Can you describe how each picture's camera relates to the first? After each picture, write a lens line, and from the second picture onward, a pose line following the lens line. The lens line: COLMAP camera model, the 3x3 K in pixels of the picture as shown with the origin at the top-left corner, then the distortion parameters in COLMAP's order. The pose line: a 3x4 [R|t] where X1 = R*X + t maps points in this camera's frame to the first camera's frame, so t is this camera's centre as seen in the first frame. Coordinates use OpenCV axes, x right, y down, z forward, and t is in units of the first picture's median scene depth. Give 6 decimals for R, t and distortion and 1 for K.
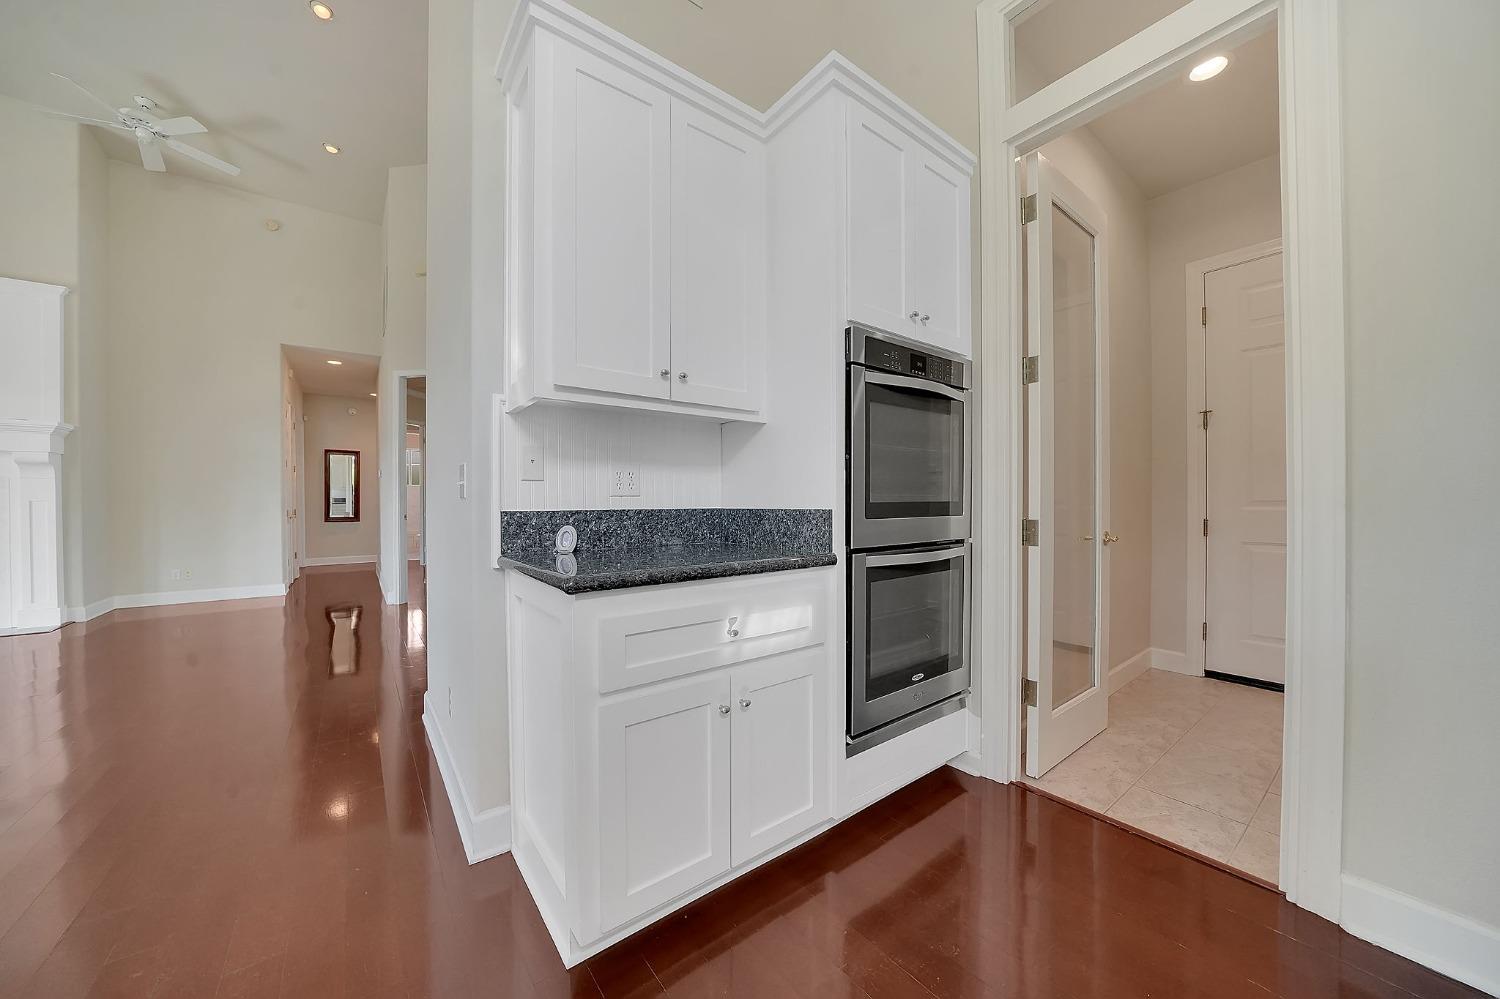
lens RADIAL K [[532.2, 0, 760.8], [0, 532.2, 504.4], [0, 0, 1]] dist [-0.018656, 0.002102]
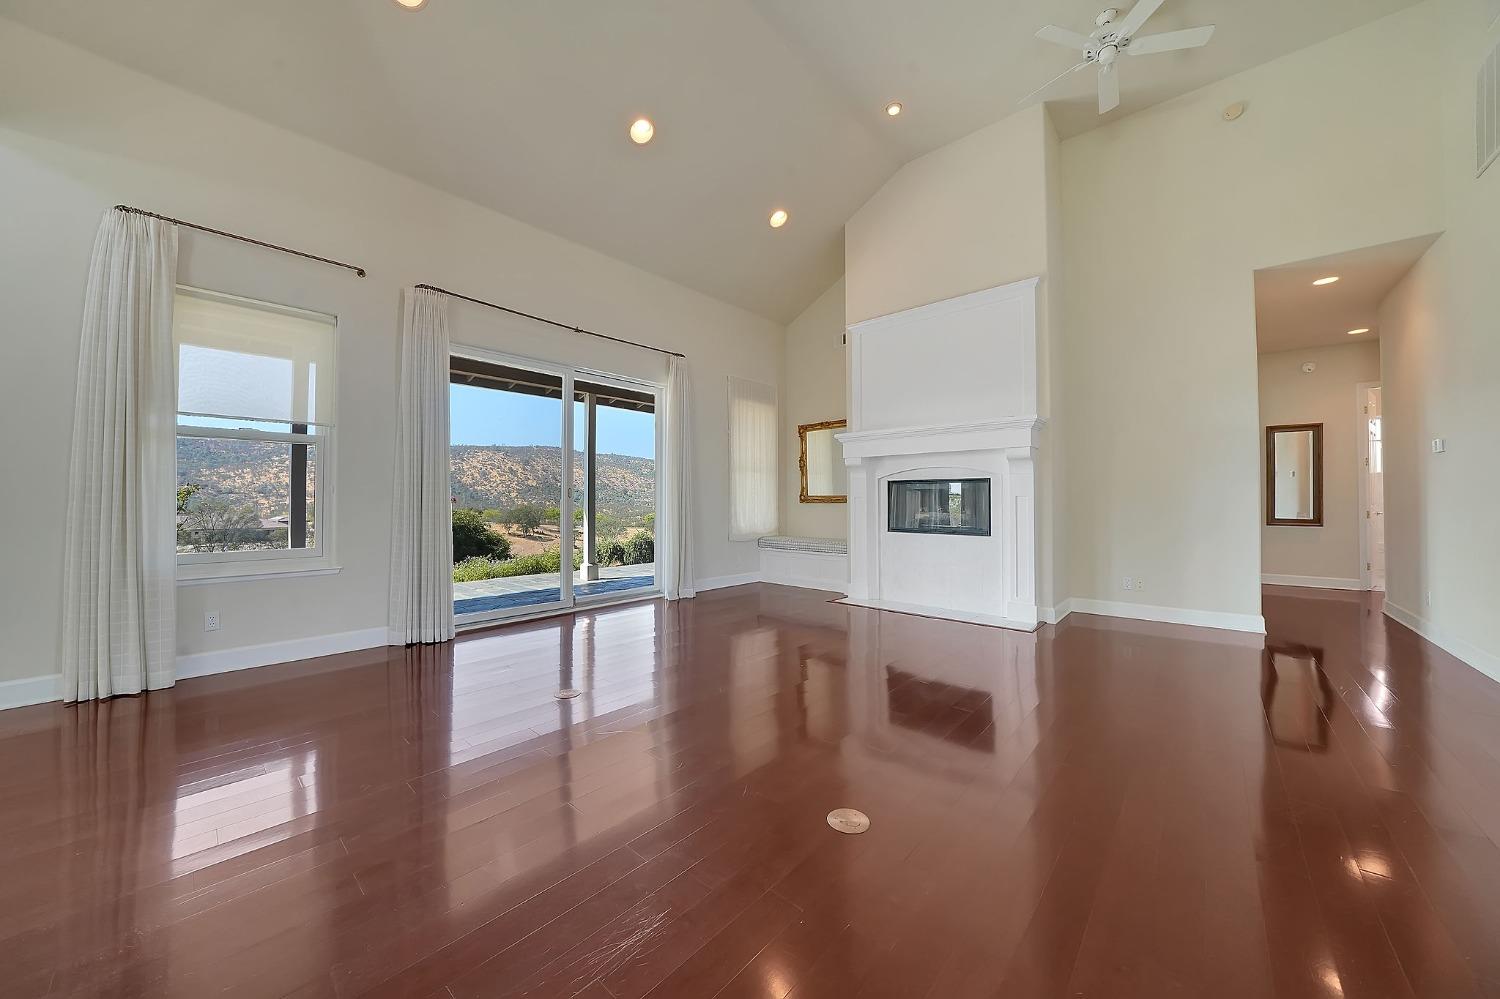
lens RADIAL K [[532.2, 0, 743.2], [0, 532.2, 500.0], [0, 0, 1]] dist [-0.018656, 0.002102]
pose [[0.204235, -0.003238, -0.978917, -0.390013], [-0.003544, 0.999986, -0.004047, 0.004997], [0.978916, 0.004296, 0.204220, 0.202976]]
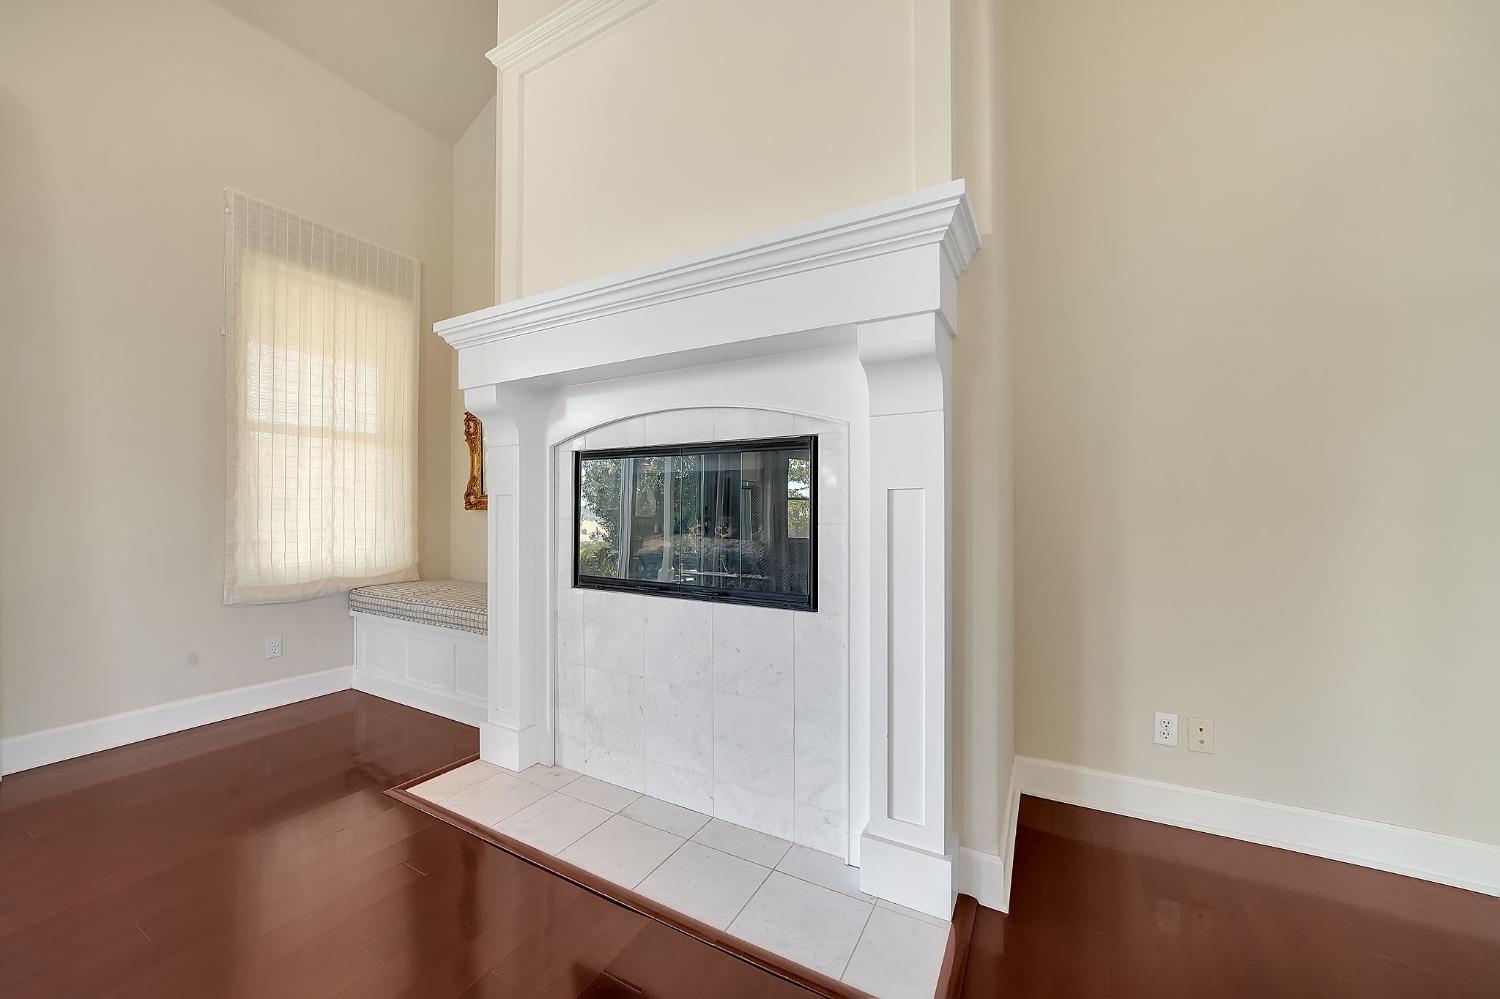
lens RADIAL K [[532.2, 0, 752.9], [0, 532.2, 514.1], [0, 0, 1]] dist [-0.018656, 0.002102]
pose [[0.414162, 0.005244, -0.910188, -0.893606], [-0.007977, 0.999966, 0.002131, 0.006646], [0.910168, 0.006378, 0.414189, 0.612427]]
